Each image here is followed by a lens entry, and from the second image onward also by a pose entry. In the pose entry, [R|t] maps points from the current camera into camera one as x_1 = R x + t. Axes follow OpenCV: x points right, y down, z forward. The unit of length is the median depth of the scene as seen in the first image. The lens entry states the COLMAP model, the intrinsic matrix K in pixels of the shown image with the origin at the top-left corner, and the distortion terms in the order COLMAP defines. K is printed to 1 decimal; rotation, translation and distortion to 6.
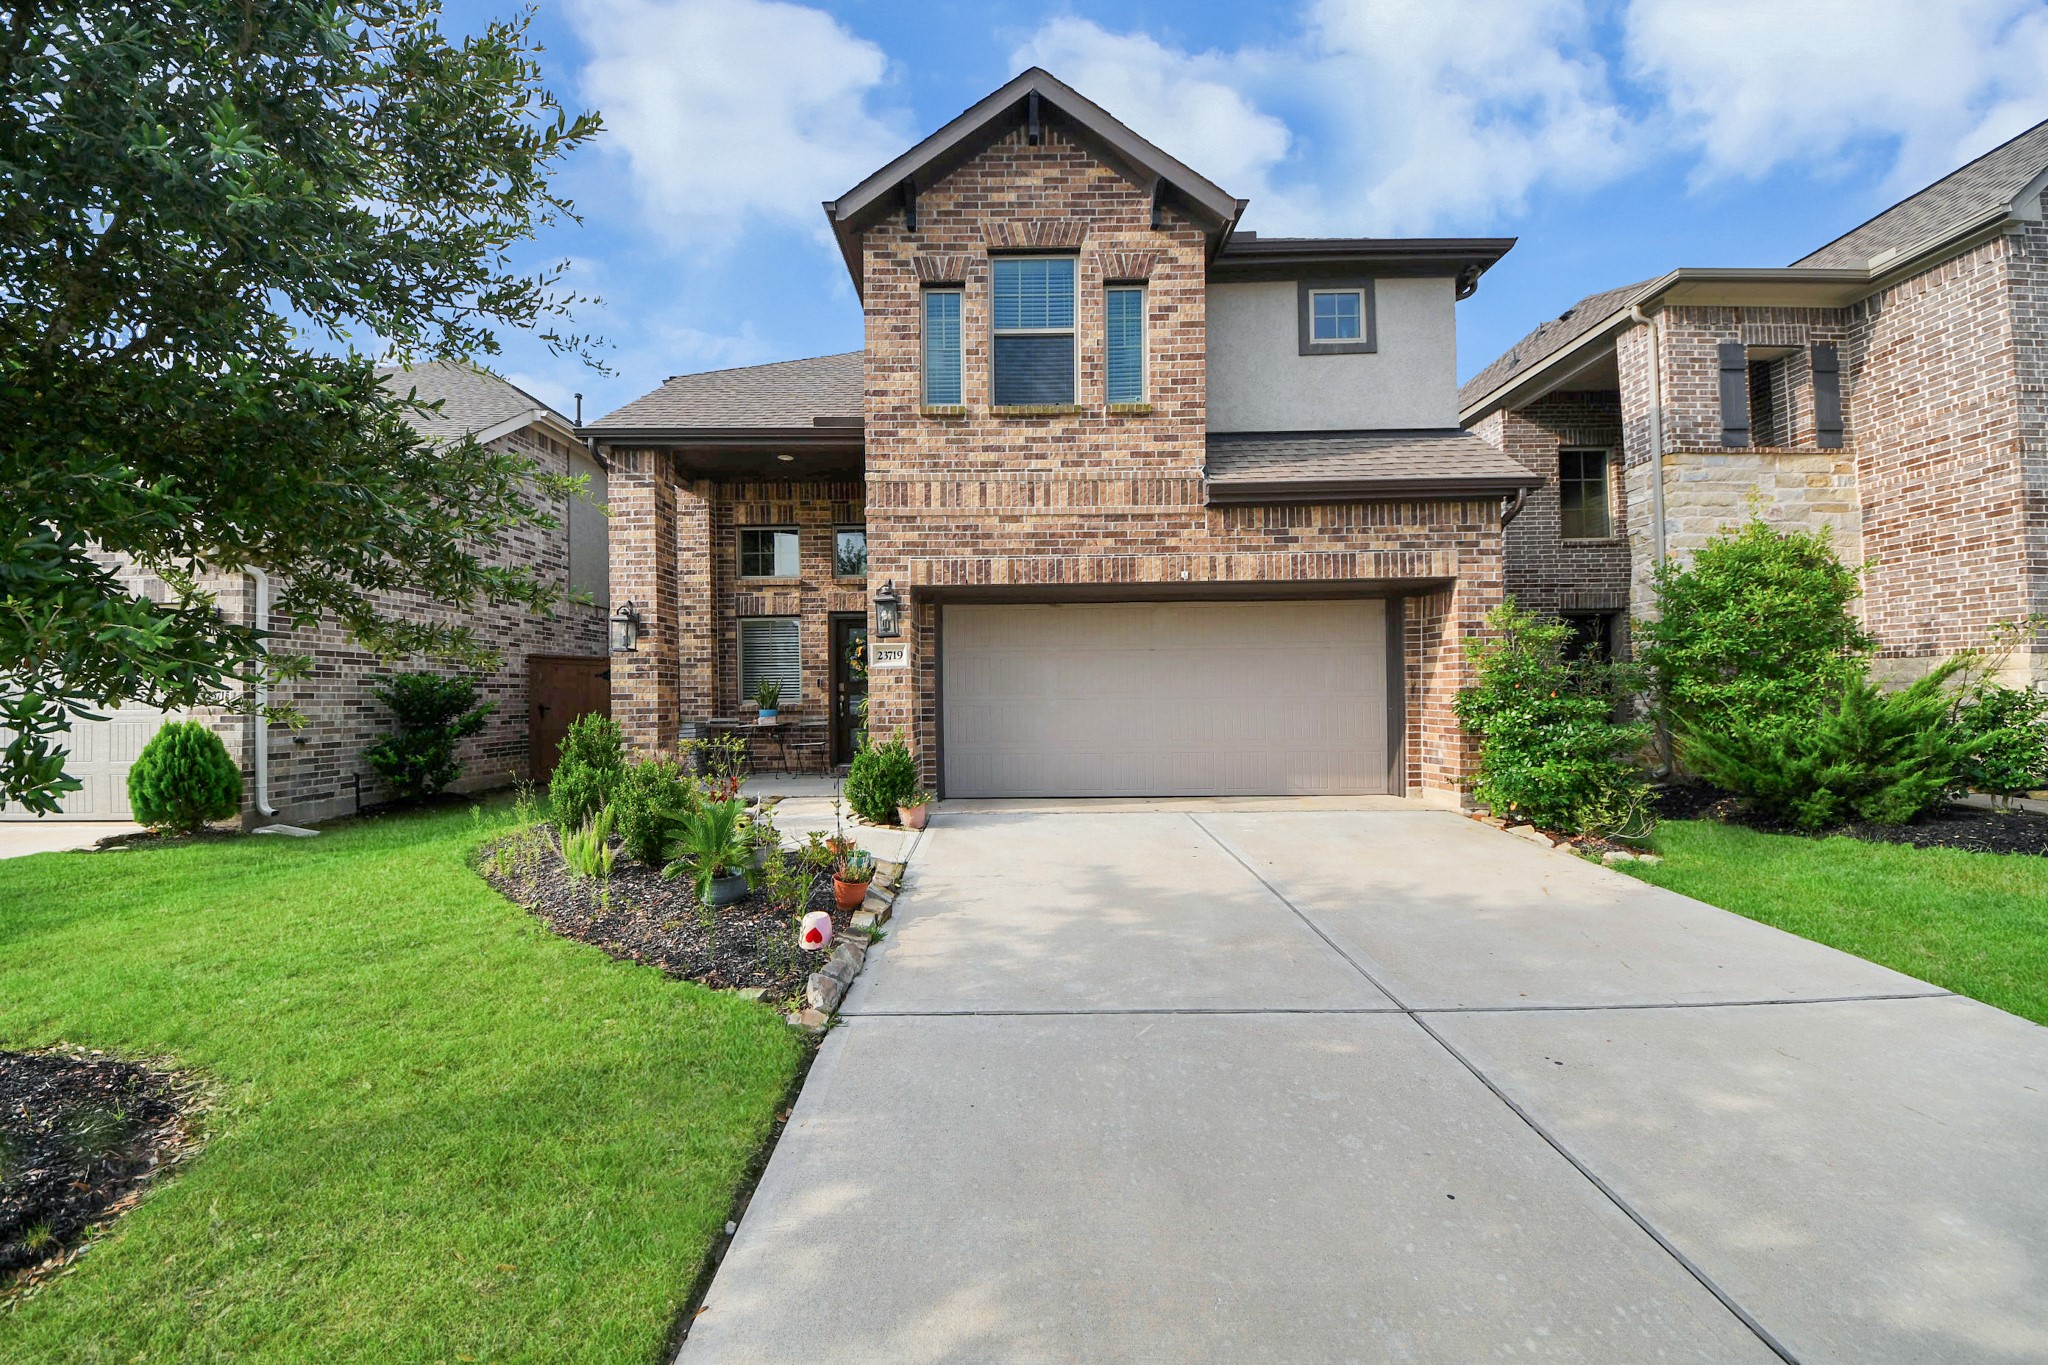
lens RADIAL K [[744.0, 0, 1022.2], [0, 744.0, 716.6], [0, 0, 1]] dist [-0.000919, -0.003927]
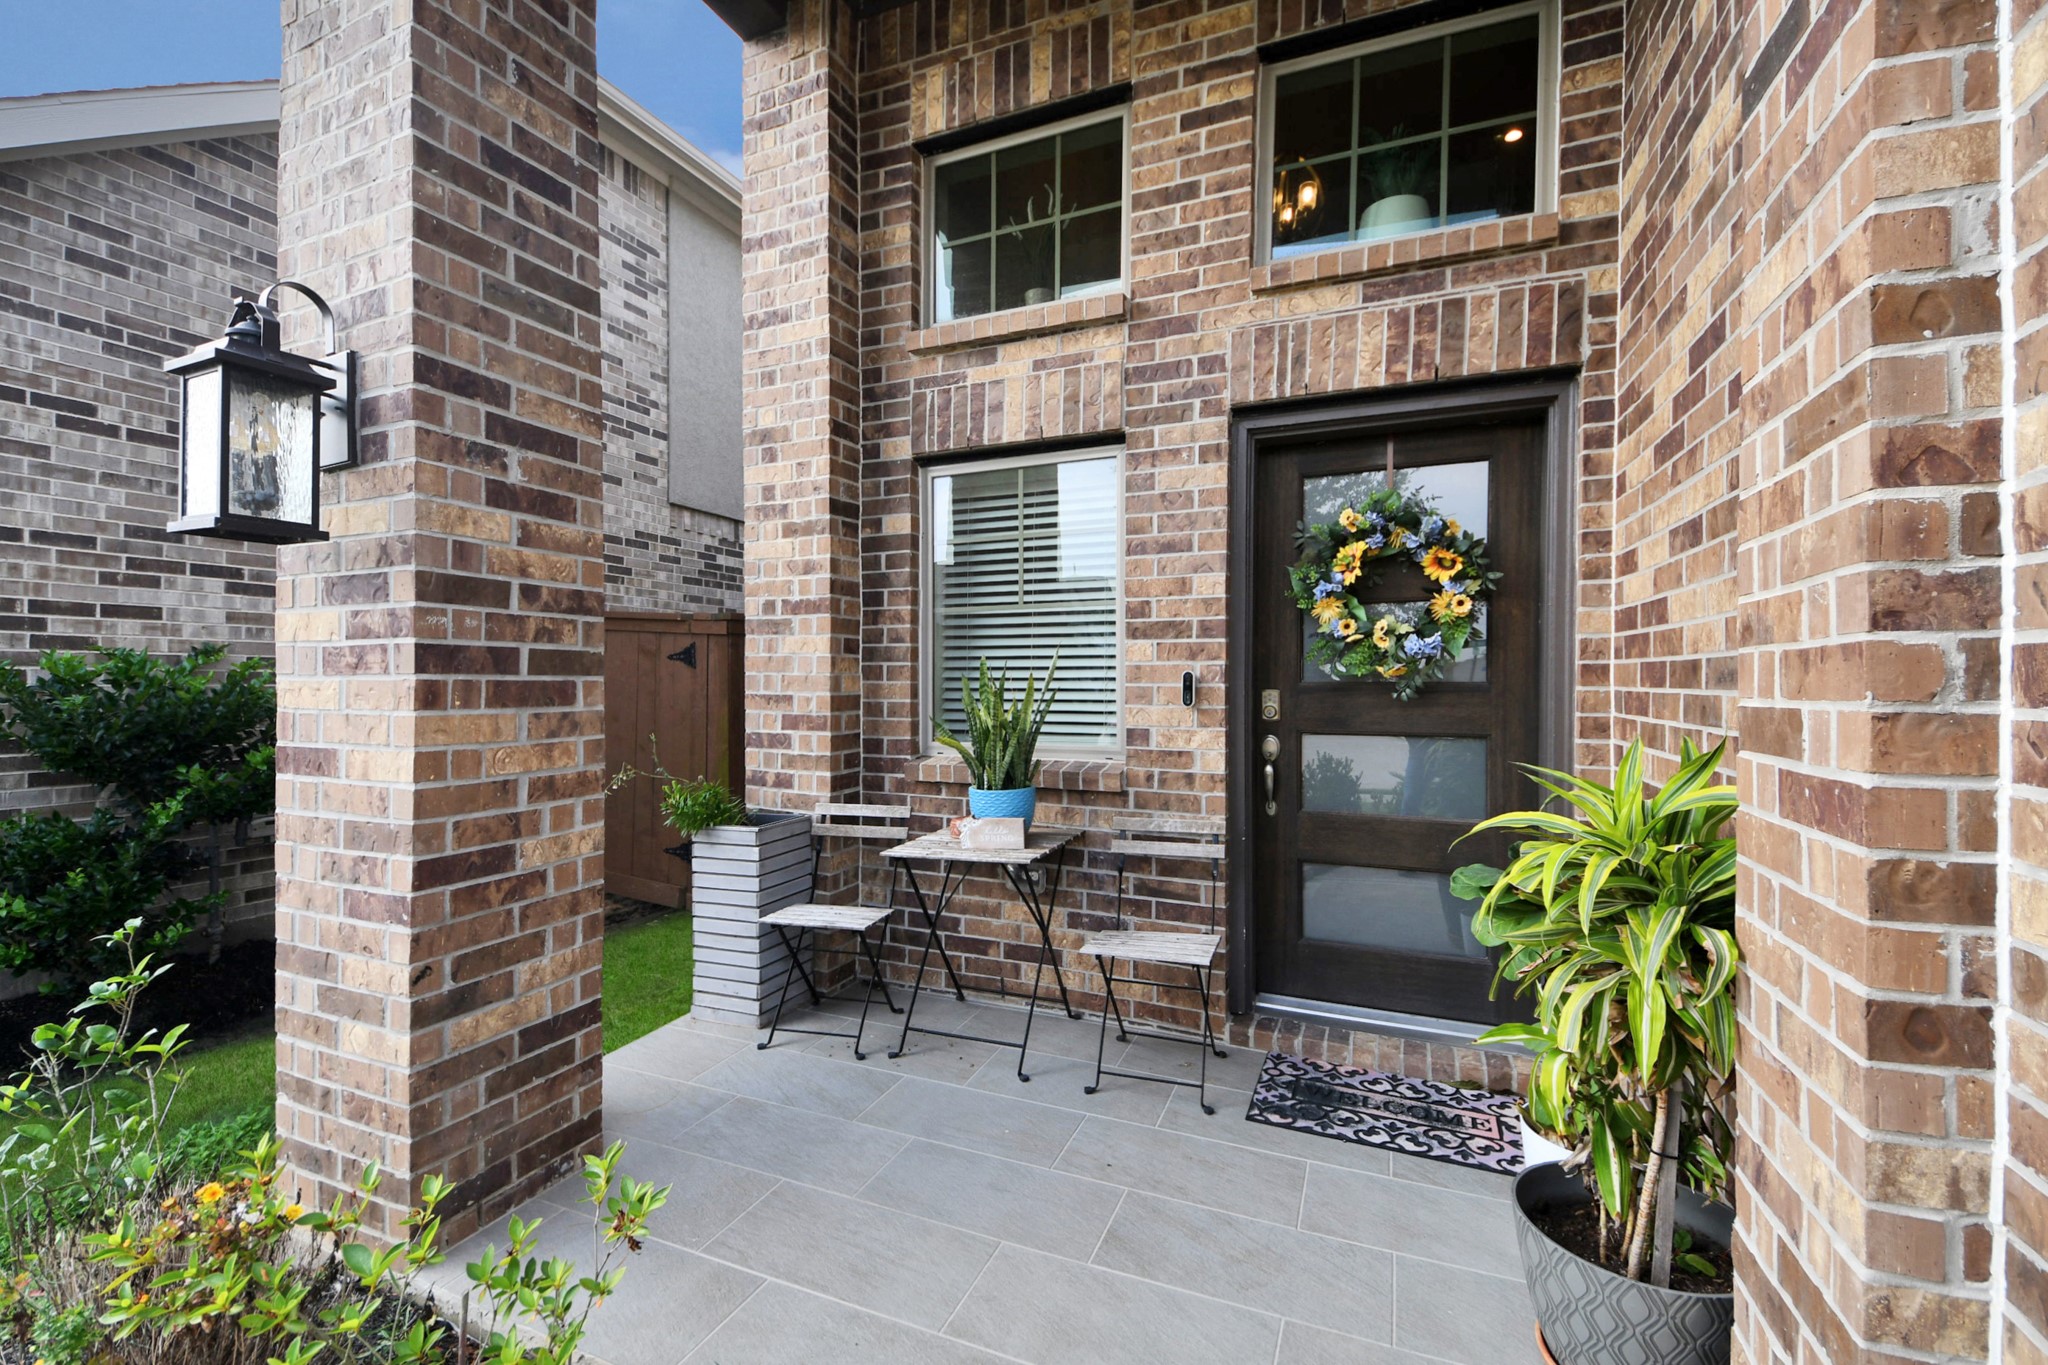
lens RADIAL K [[859.2, 0, 1025.4], [0, 859.2, 685.5], [0, 0, 1]] dist [0.001907, 0.000042]
pose [[0.921131, 0.014744, -0.388975, -0.211291], [-0.022454, 0.999631, -0.015283, -0.040579], [0.388606, 0.022811, 0.921122, 0.710166]]
